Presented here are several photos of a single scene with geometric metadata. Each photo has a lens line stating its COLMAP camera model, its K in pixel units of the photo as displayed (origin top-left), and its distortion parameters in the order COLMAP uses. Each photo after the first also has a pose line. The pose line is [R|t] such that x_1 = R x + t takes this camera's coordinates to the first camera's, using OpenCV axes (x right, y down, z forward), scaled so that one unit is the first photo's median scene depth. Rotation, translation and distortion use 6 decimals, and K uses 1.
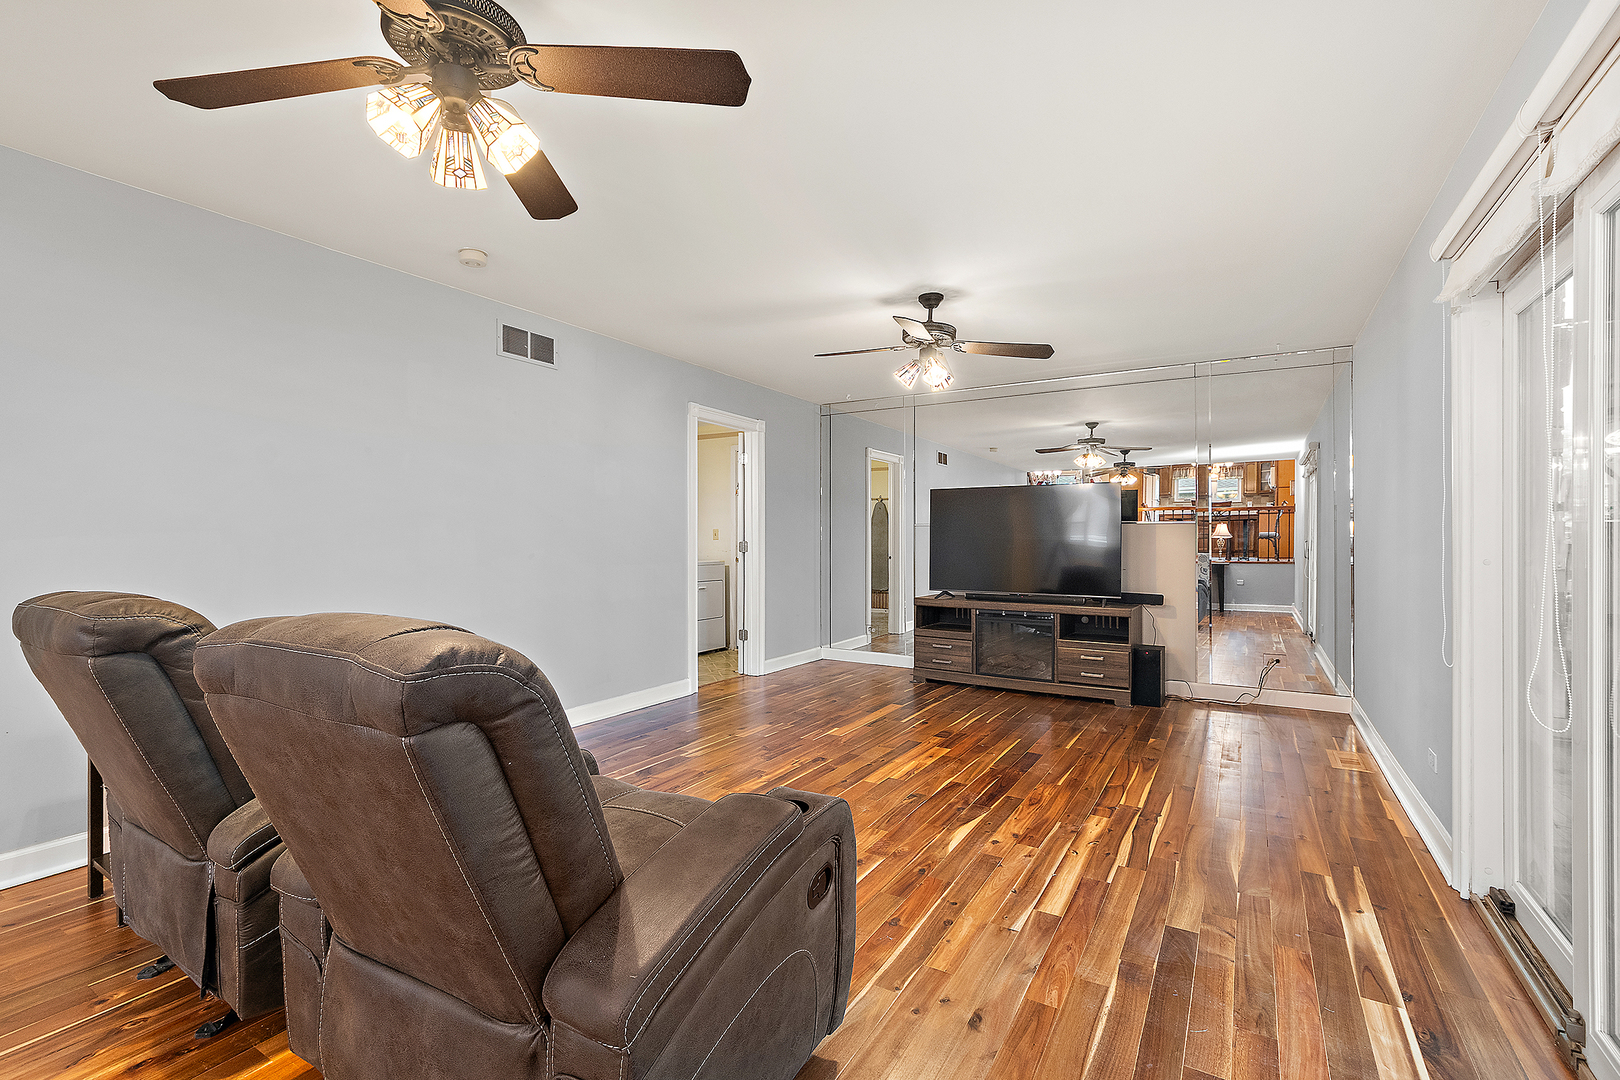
lens RADIAL K [[734.3, 0, 807.5], [0, 734.3, 537.4], [0, 0, 1]] dist [0.016190, -0.000125]
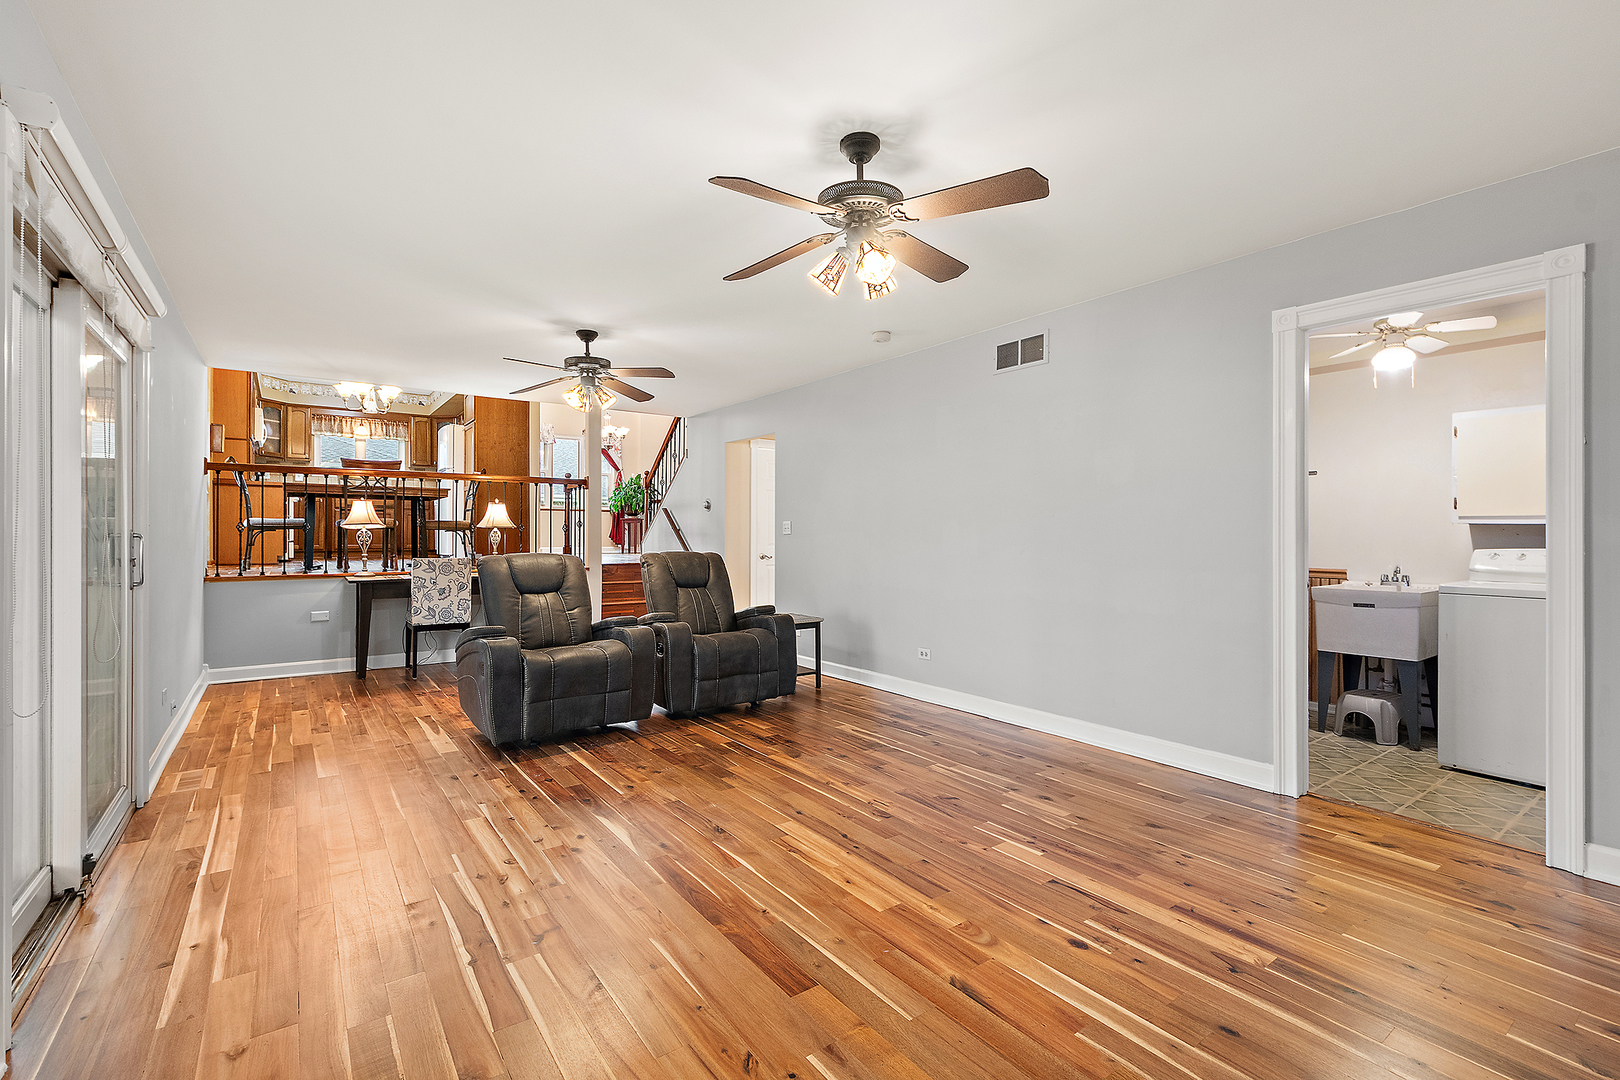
lens RADIAL K [[734.3, 0, 807.5], [0, 734.3, 537.4], [0, 0, 1]] dist [0.016190, -0.000125]
pose [[-0.406268, 0.000029, -0.913754, 0.760922], [0.000737, 1.000000, -0.000296, 0.004178], [0.913754, -0.000793, -0.406268, 1.229316]]
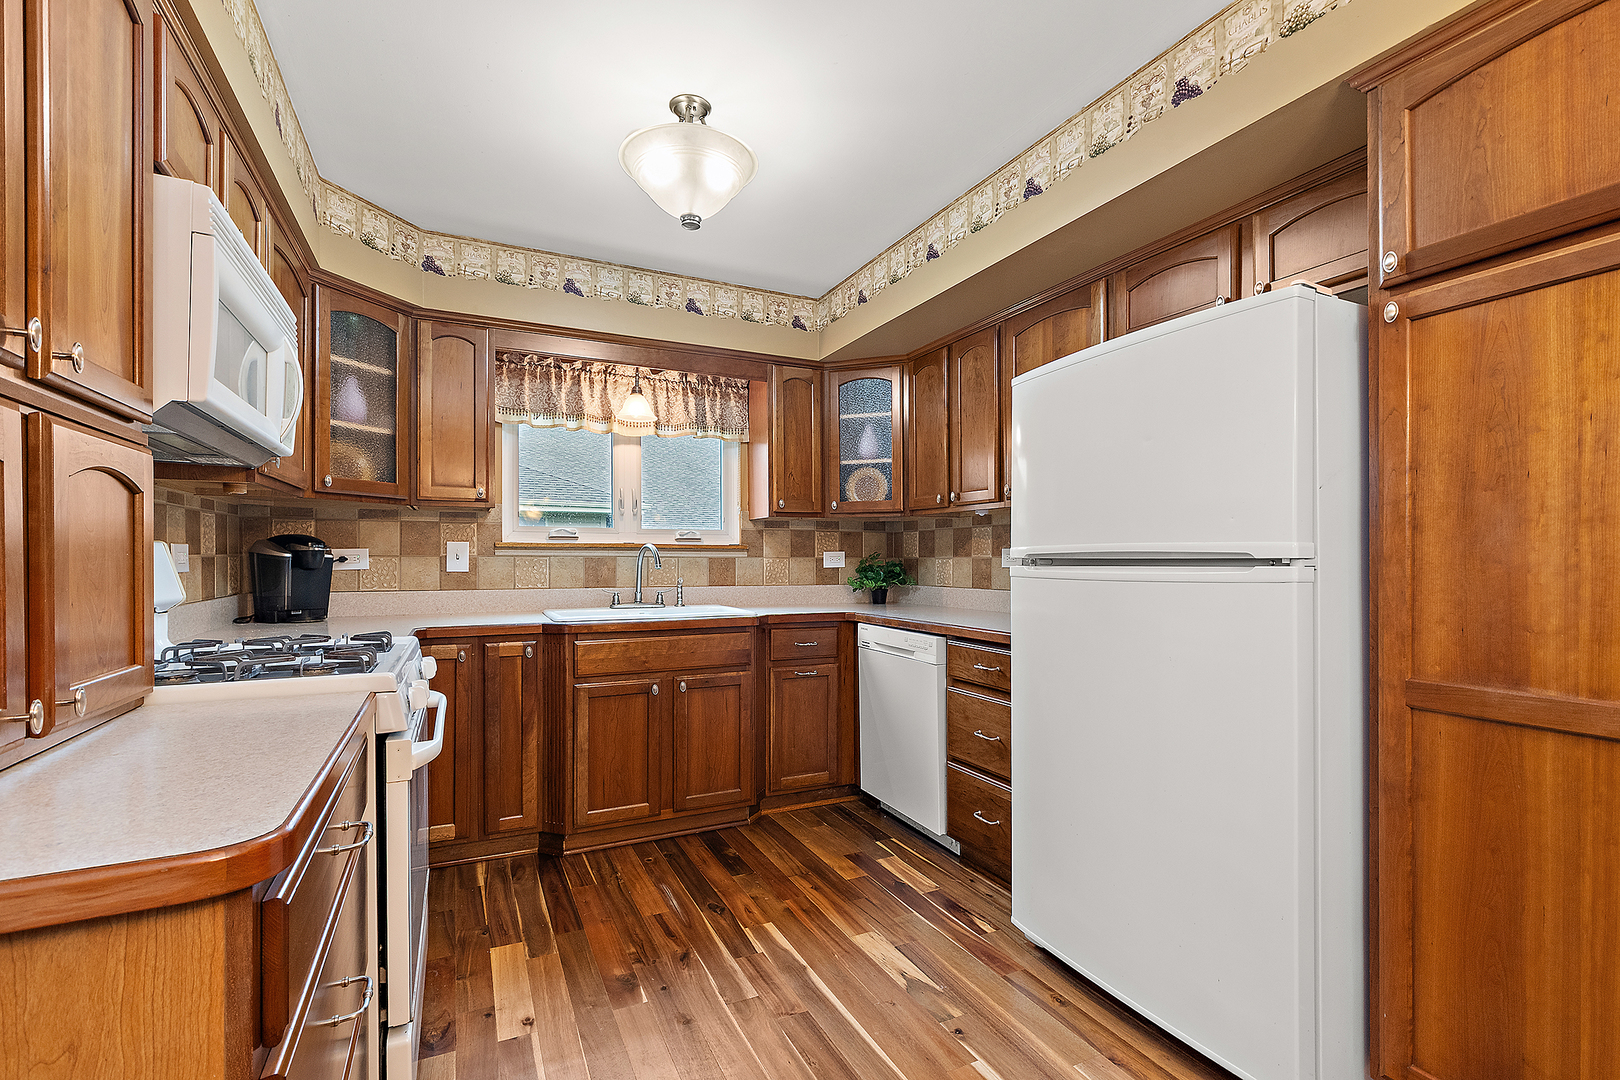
lens RADIAL K [[712.4, 0, 805.1], [0, 712.4, 565.4], [0, 0, 1]] dist [0.010233, -0.000247]
pose [[-0.558421, 0.000848, -0.829558, -0.492438], [0.000862, 1.000000, 0.000442, -0.211164], [0.829558, -0.000468, -0.558421, -0.769424]]
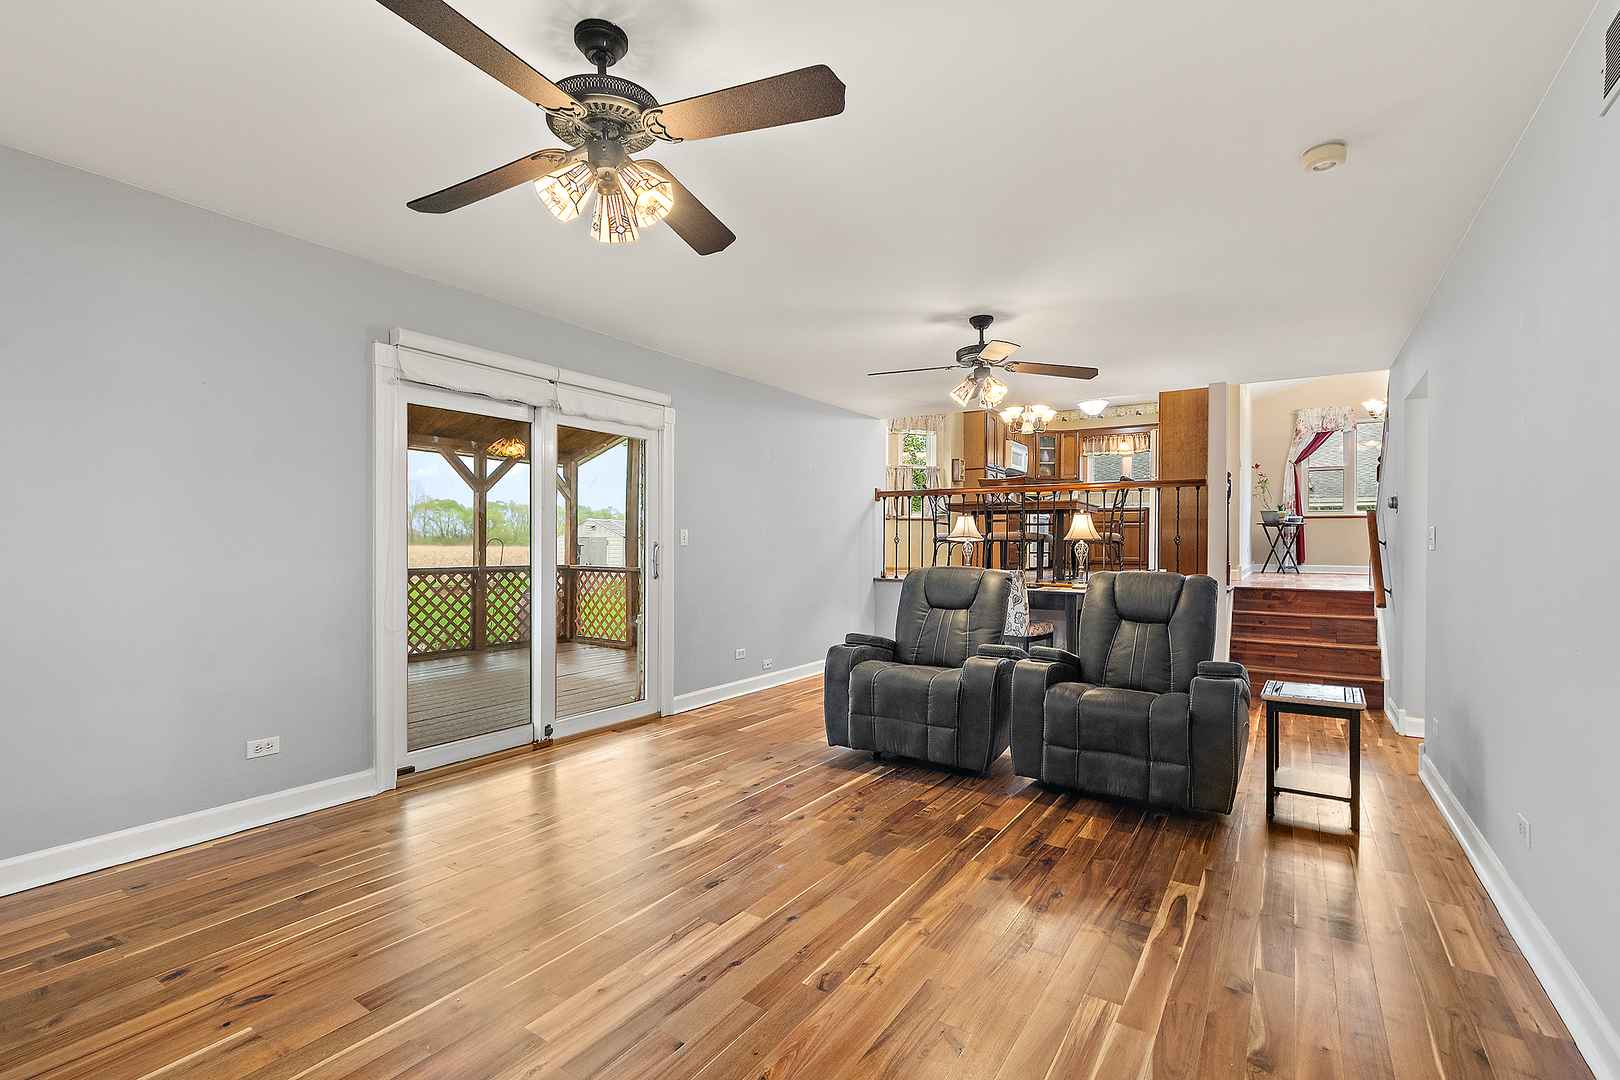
lens RADIAL K [[724.0, 0, 778.7], [0, 724.0, 565.1], [0, 0, 1]] dist [0.001393, -0.000049]
pose [[-0.996875, -0.008952, 0.078492, 0.013088], [-0.007034, 0.999671, 0.024670, 0.001490], [-0.078687, 0.024040, -0.996609, 1.472507]]
